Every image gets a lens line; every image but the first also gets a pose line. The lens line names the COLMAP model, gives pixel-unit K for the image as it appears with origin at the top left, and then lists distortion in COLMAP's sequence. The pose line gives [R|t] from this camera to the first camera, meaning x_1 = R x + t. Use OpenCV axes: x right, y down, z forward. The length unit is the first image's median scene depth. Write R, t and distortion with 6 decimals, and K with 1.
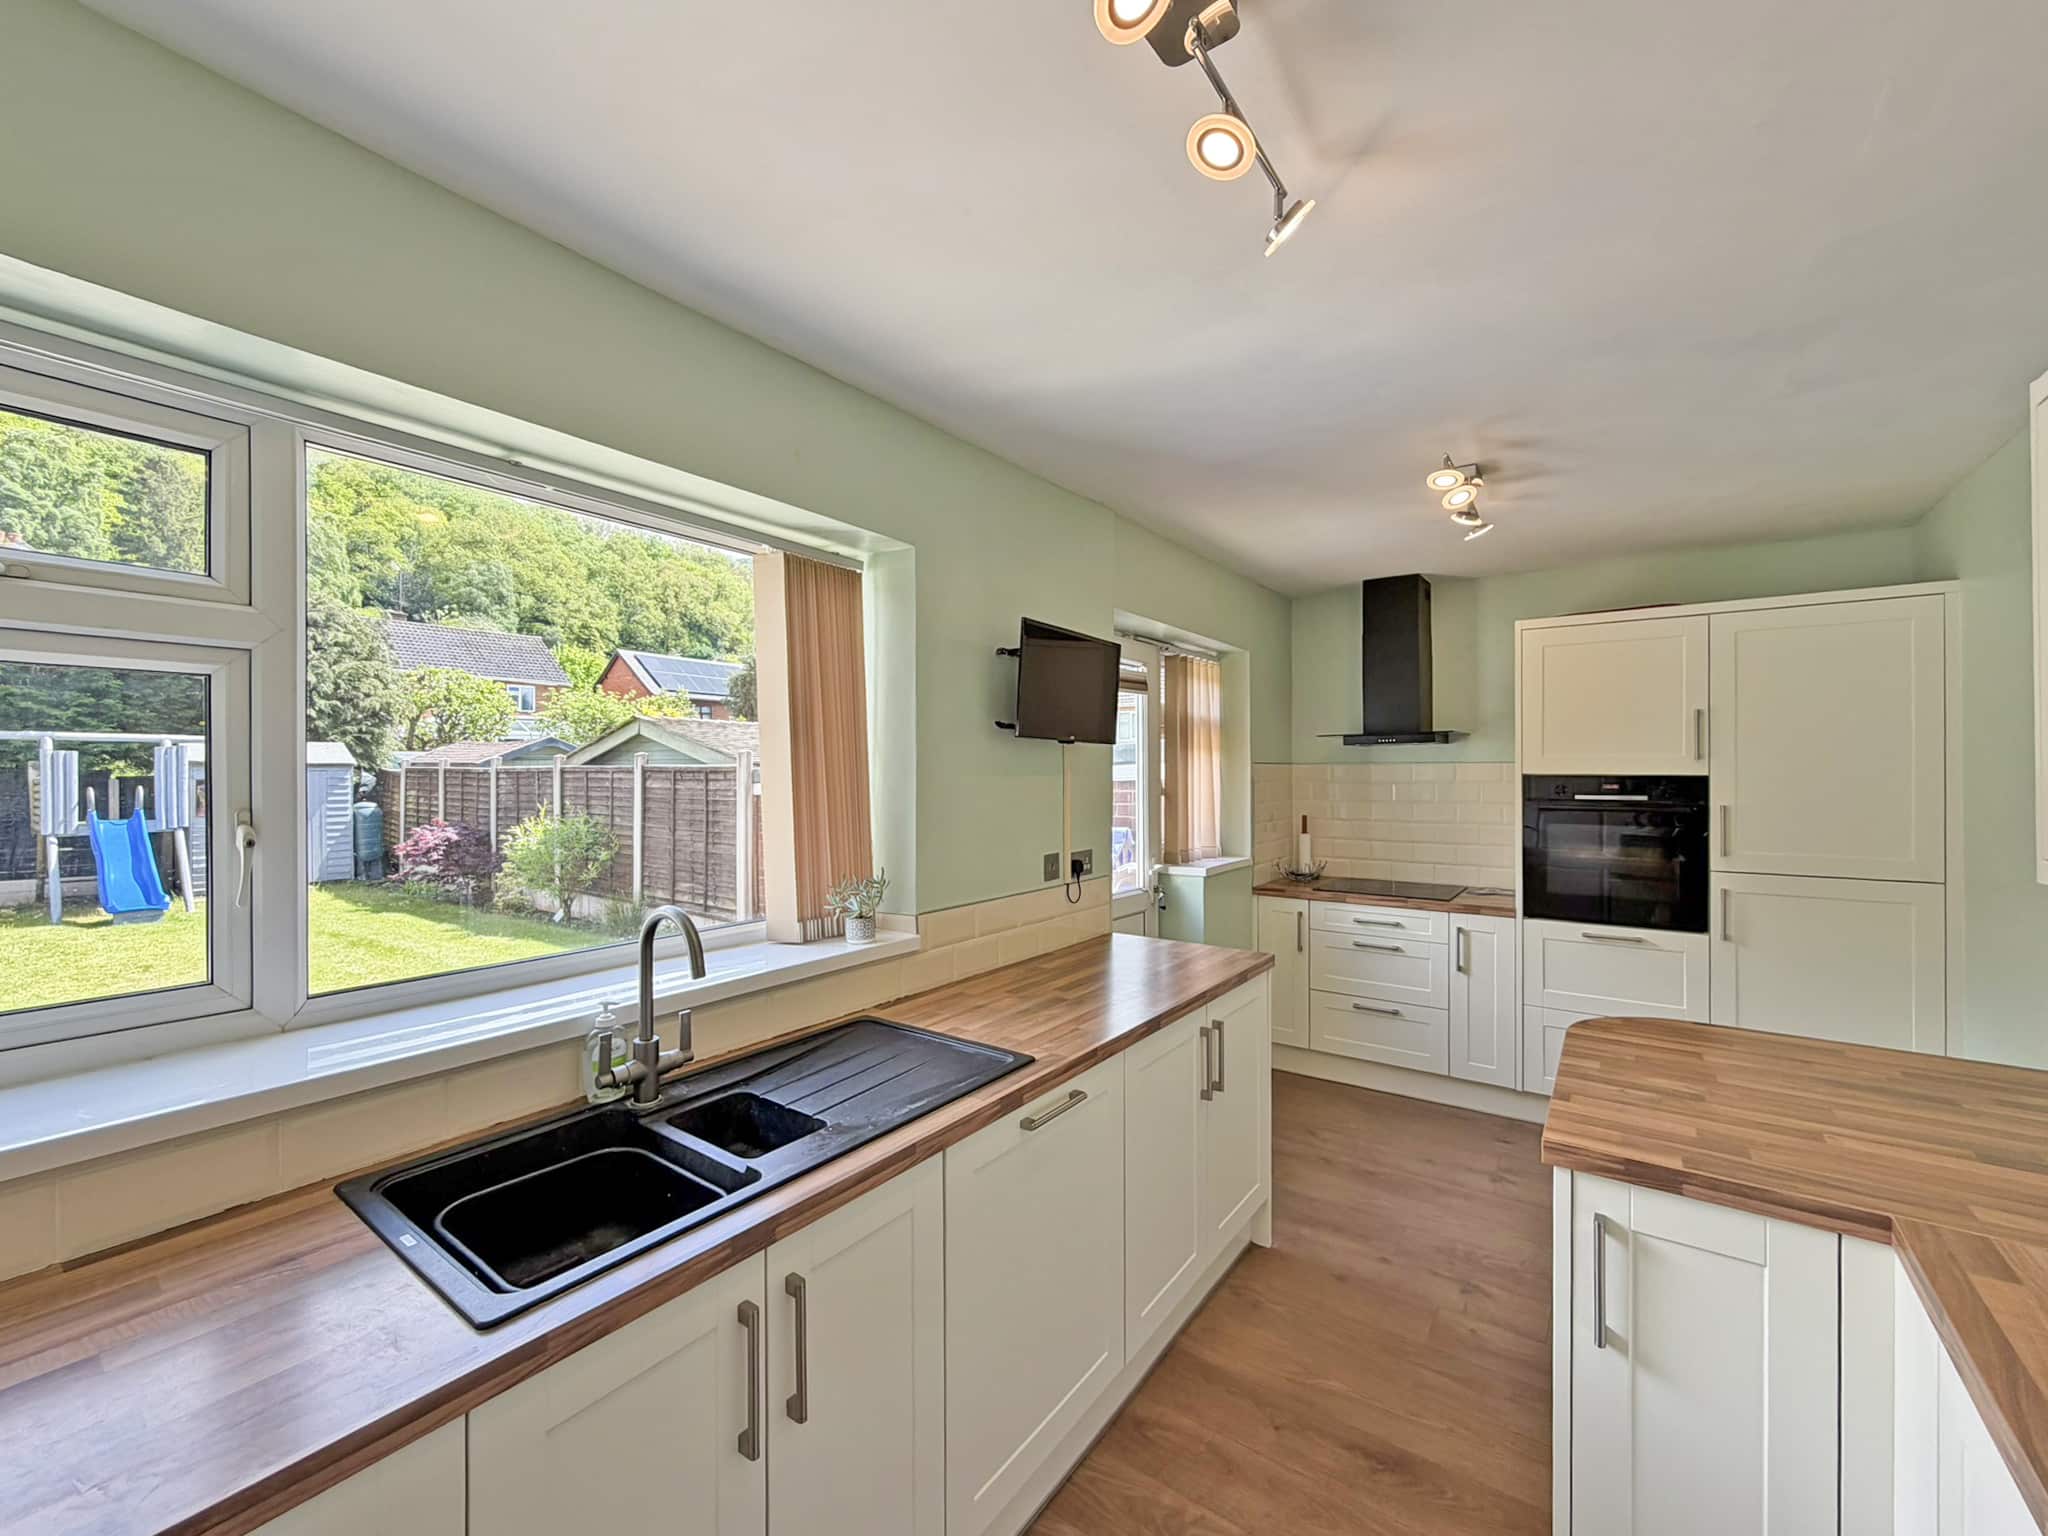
lens RADIAL K [[817.2, 0, 986.0], [0, 817.2, 769.1], [0, 0, 1]] dist [-0.006707, 0.000556]
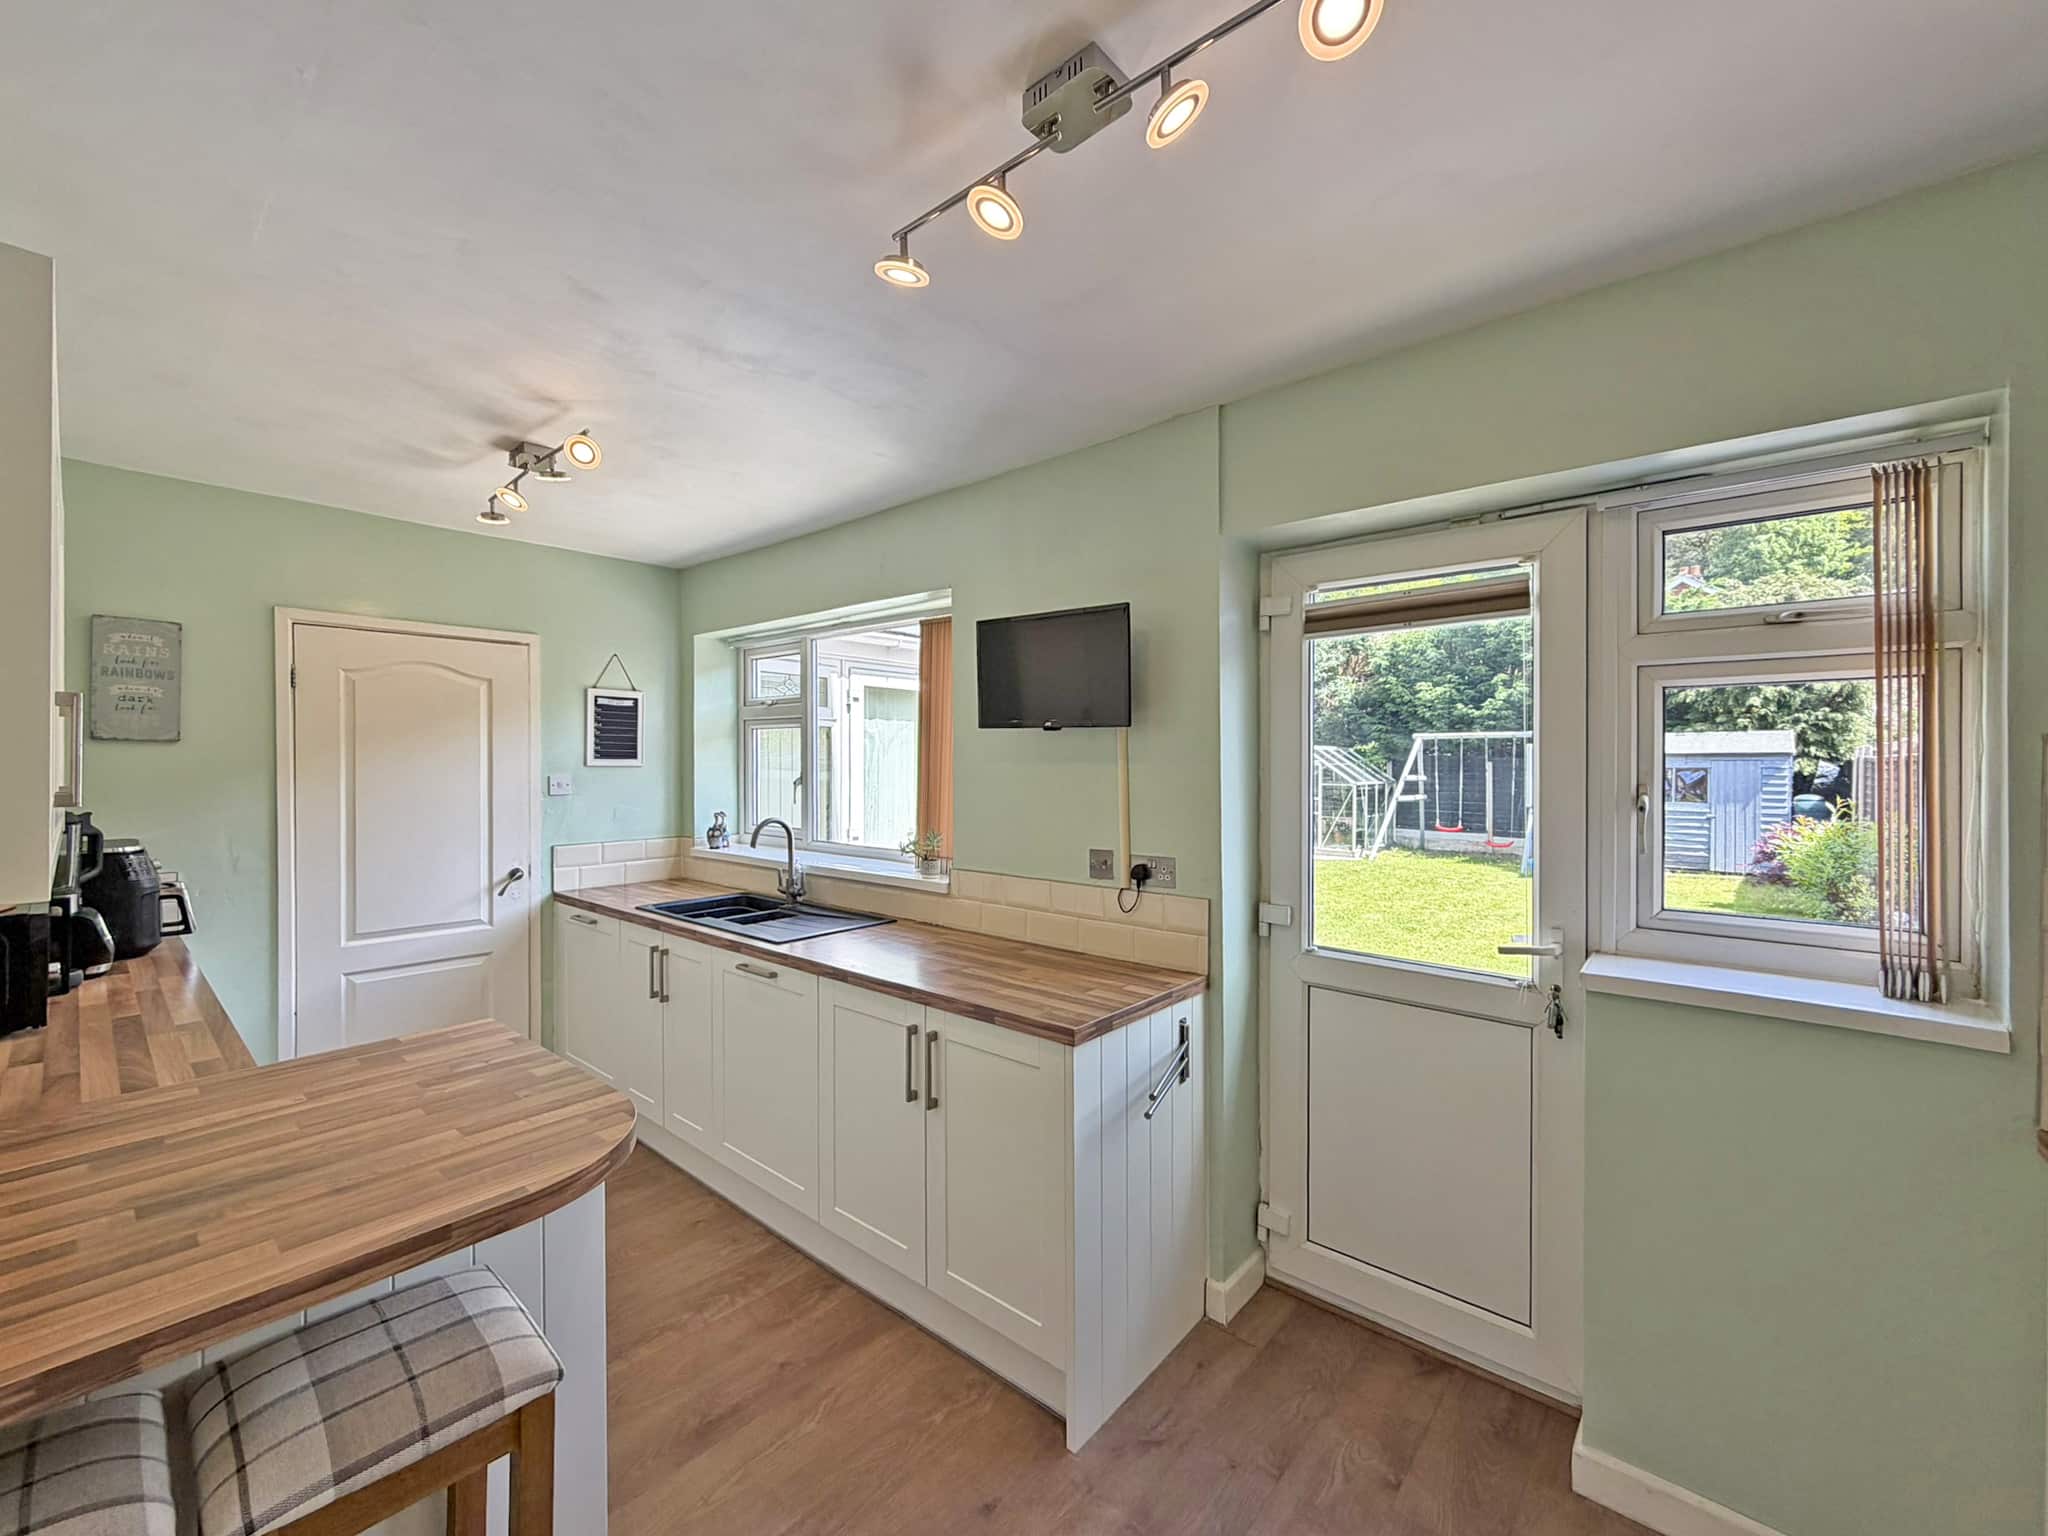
lens RADIAL K [[817.2, 0, 1044.2], [0, 817.2, 762.6], [0, 0, 1]] dist [-0.006707, 0.000556]
pose [[-0.021467, 0.005194, -0.999756, 0.933765], [-0.000474, 0.999986, 0.005205, 0.001124], [0.999769, 0.000585, -0.021464, 0.894957]]
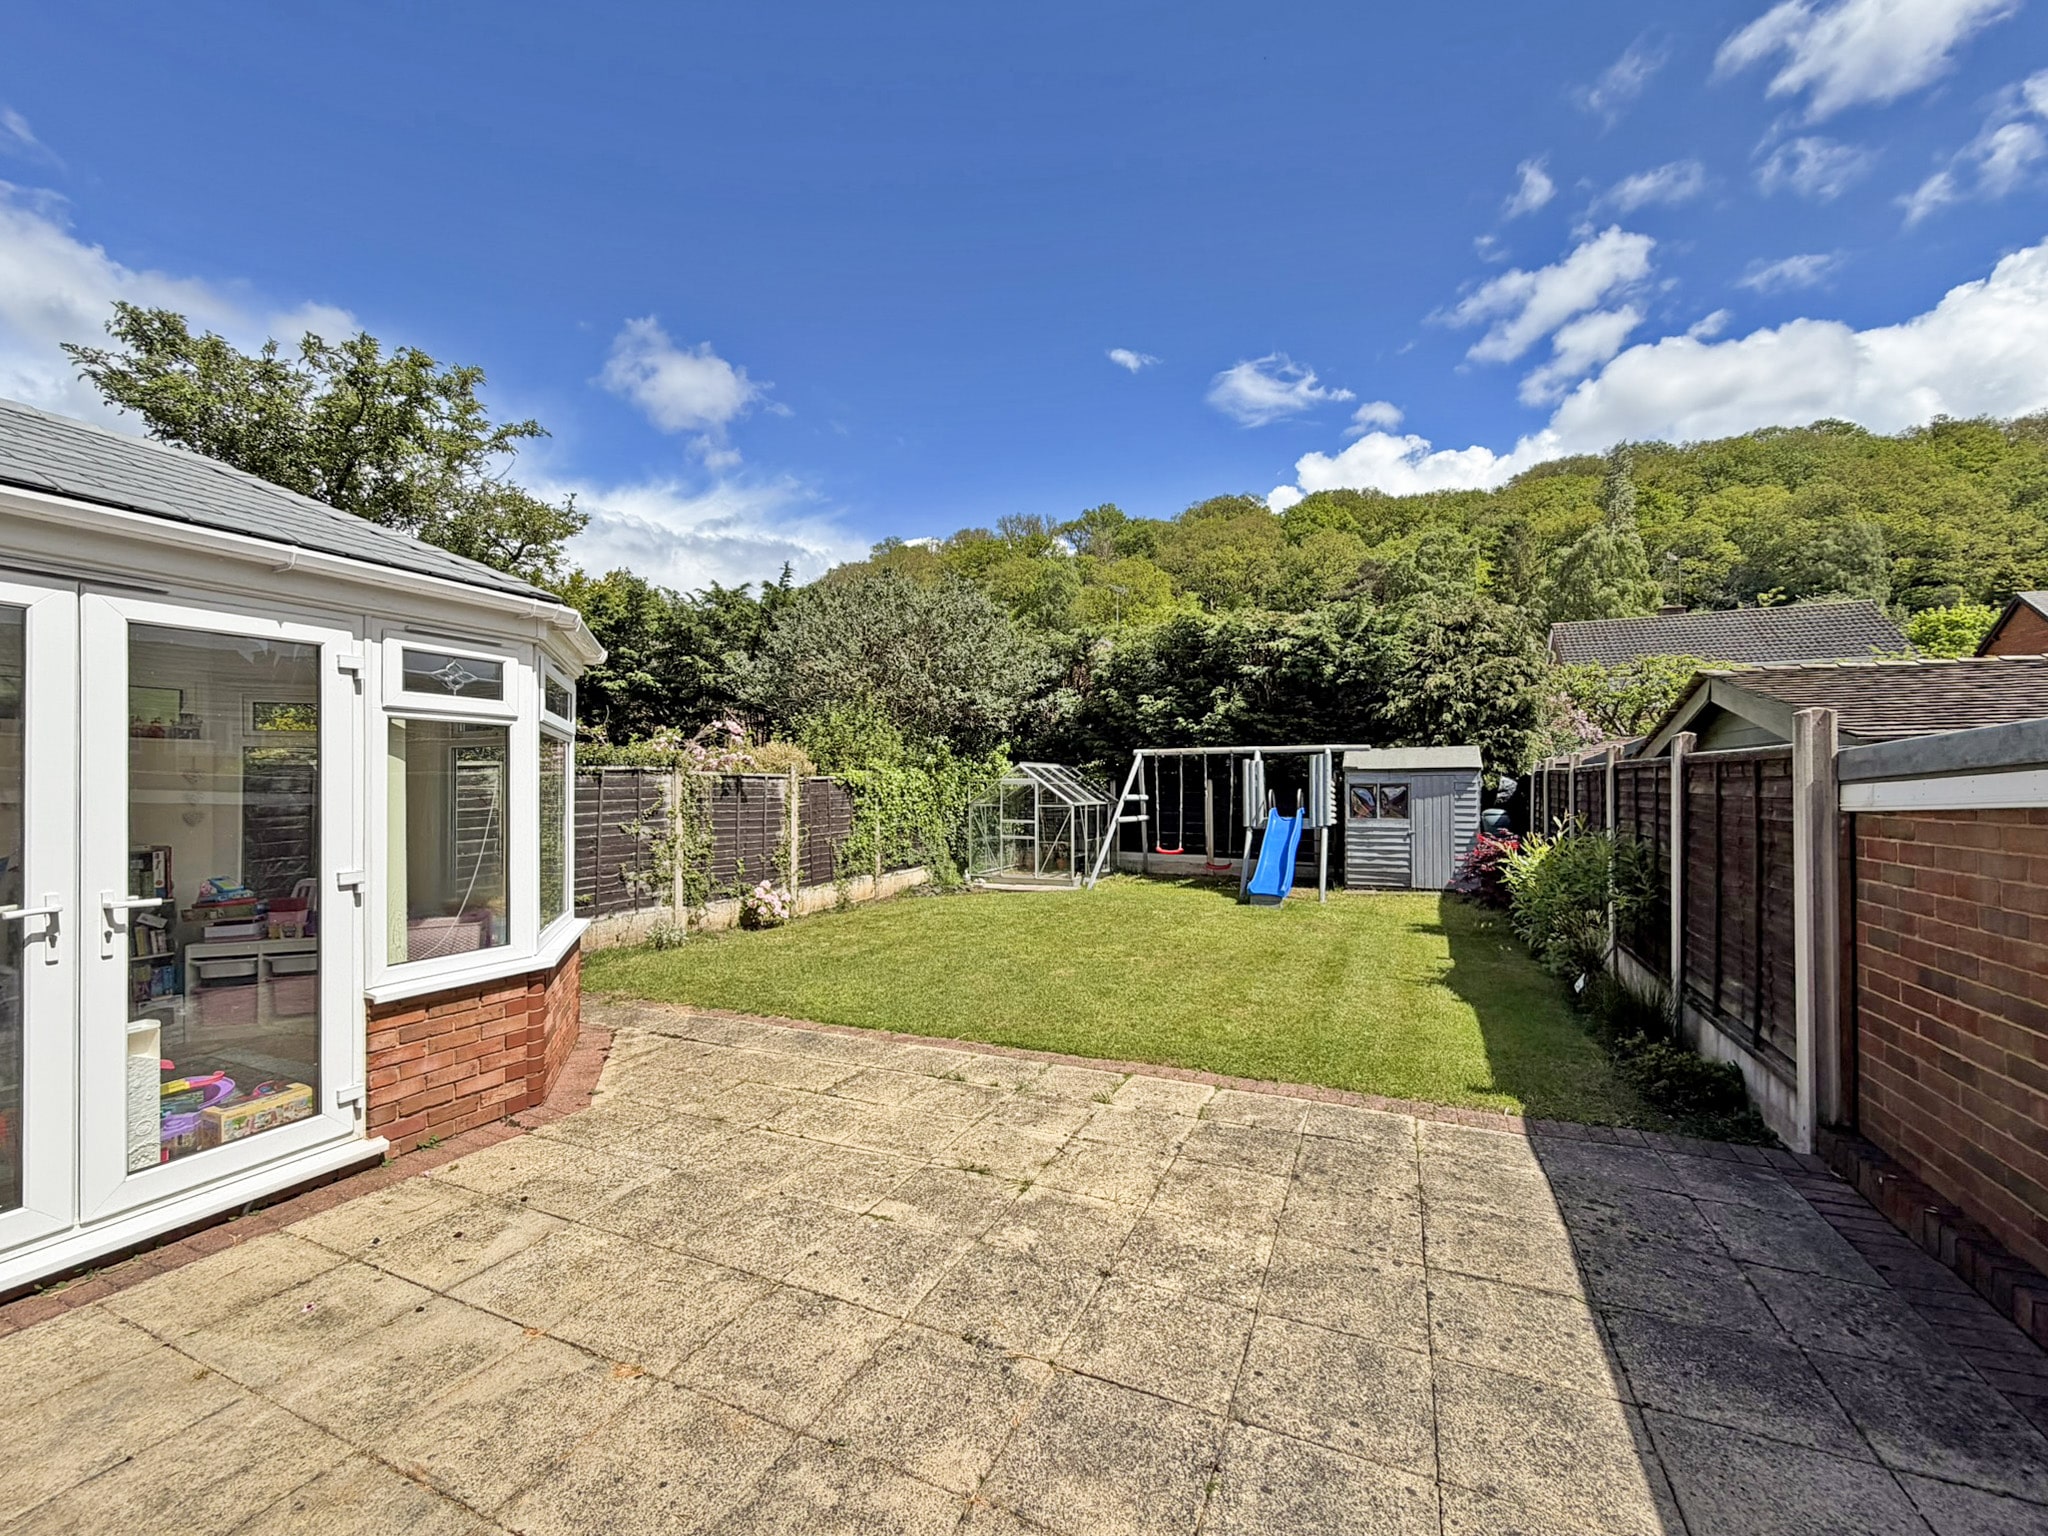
lens RADIAL K [[817.2, 0, 1009.9], [0, 817.2, 783.5], [0, 0, 1]] dist [-0.006707, 0.000556]
pose [[0.225826, -0.000165, -0.974168, 0.094815], [0.006571, 0.999977, 0.001354, 0.037293], [0.974146, -0.006708, 0.225822, 1.404750]]
